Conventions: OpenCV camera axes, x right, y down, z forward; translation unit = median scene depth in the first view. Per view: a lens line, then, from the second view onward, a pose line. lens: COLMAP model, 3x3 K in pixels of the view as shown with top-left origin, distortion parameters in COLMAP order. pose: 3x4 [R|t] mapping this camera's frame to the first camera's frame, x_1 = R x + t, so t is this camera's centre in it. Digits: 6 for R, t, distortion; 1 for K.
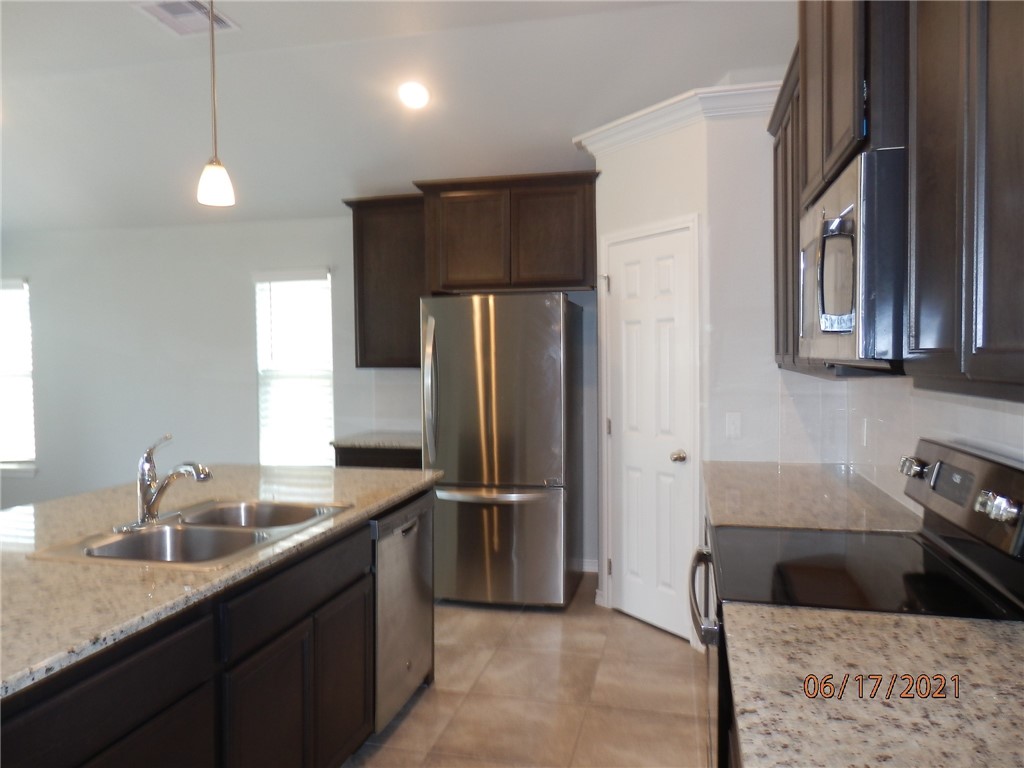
lens RADIAL K [[801.0, 0, 512.0], [0, 801.0, 384.0], [0, 0, 1]] dist [0.002500, 0.000338]
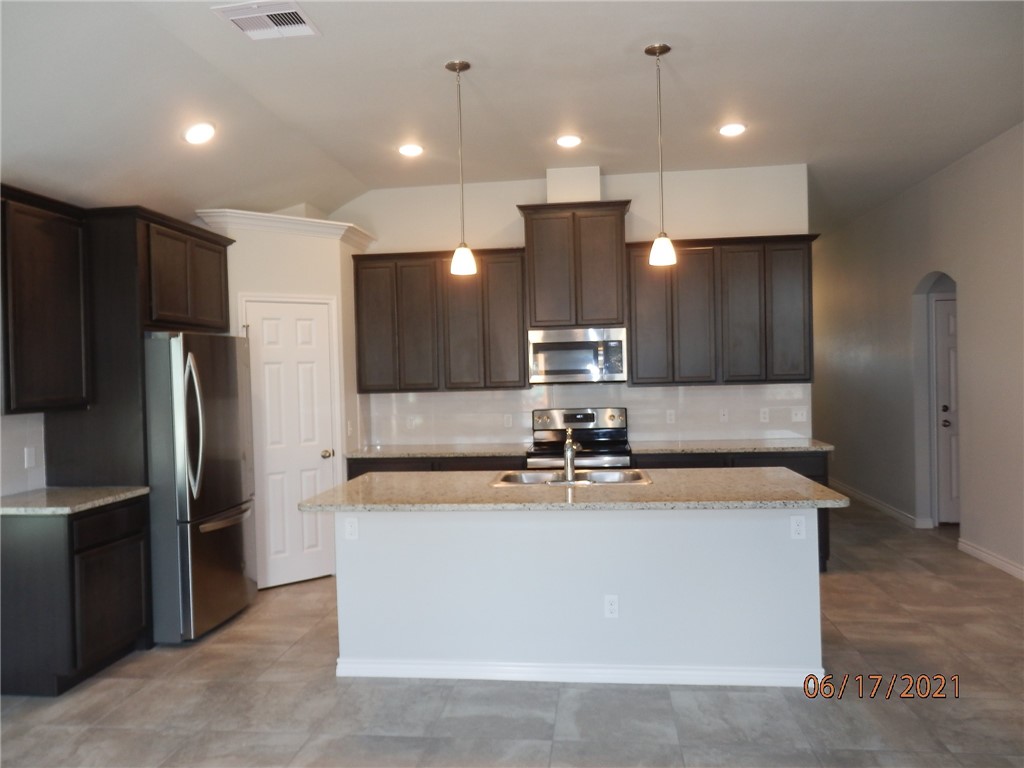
lens RADIAL K [[755.2, 0, 512.0], [0, 755.2, 384.0], [0, 0, 1]] dist [-0.003562, 0.008551]
pose [[-0.094382, -0.009300, 0.995493, -1.063666], [0.048157, 0.998743, 0.013896, -0.038319], [-0.994371, 0.049252, -0.093816, 0.677188]]
